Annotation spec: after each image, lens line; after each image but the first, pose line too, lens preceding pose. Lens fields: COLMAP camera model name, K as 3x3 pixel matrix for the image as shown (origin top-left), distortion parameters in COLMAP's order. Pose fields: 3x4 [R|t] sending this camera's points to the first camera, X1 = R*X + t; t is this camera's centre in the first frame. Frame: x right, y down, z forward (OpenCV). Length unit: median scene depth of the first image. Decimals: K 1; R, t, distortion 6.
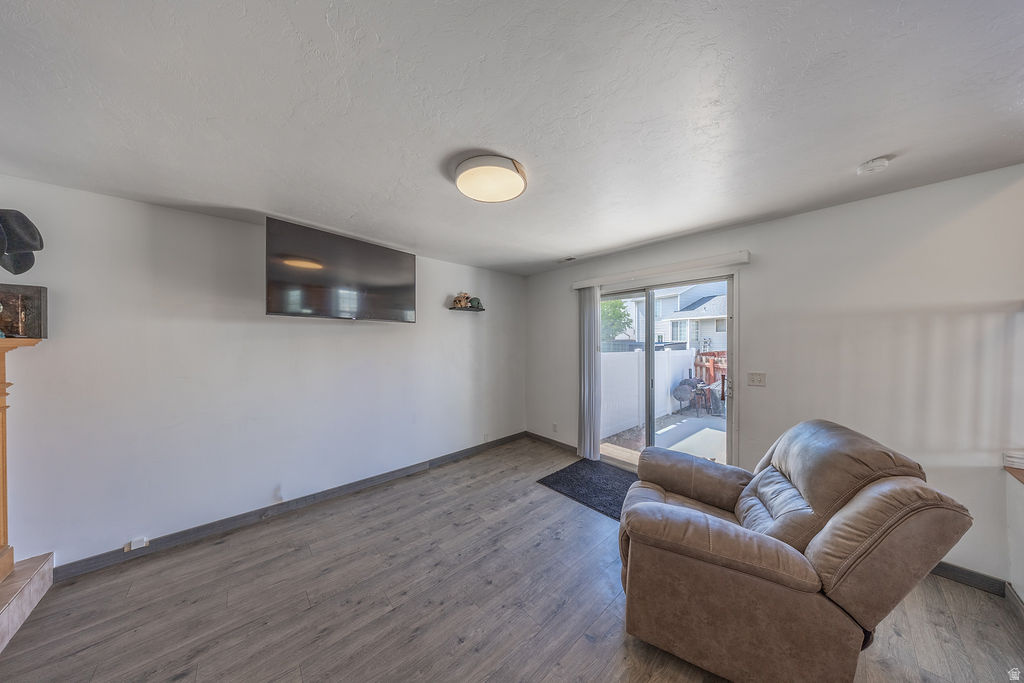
lens RADIAL K [[302.2, 0, 513.2], [0, 302.2, 342.5], [0, 0, 1]] dist [0.000138, 0.000035]
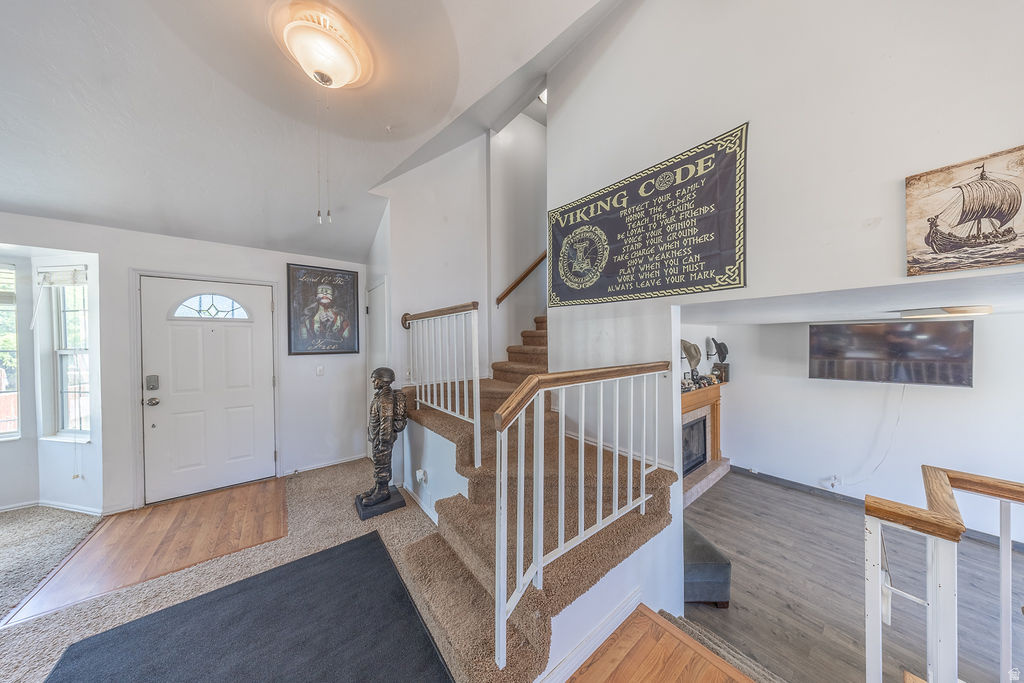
lens RADIAL K [[302.2, 0, 513.5], [0, 302.2, 344.6], [0, 0, 1]] dist [0.000138, 0.000035]
pose [[-0.063809, 0.008848, -0.997923, 1.256588], [0.009788, 0.999918, 0.008240, -0.370529], [0.997914, -0.009242, -0.063890, -0.738033]]
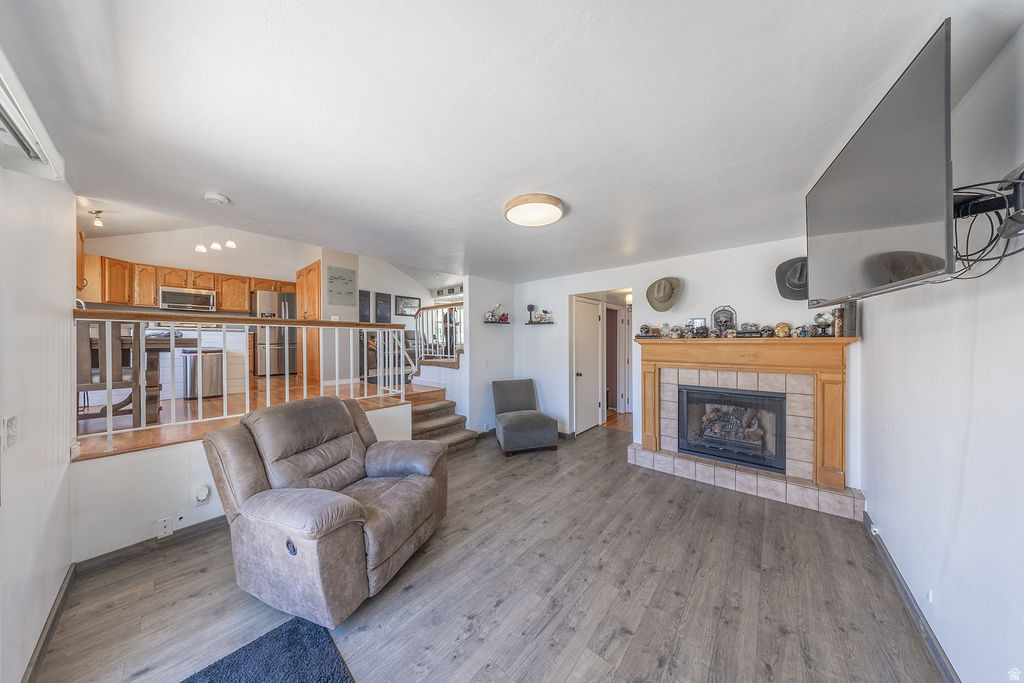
lens RADIAL K [[302.2, 0, 510.8], [0, 302.2, 340.2], [0, 0, 1]] dist [0.000138, 0.000035]
pose [[-0.993061, 0.005427, -0.117475, 0.150940], [0.004994, 0.999980, 0.003979, -0.012709], [0.117494, 0.003364, -0.993068, 1.956890]]
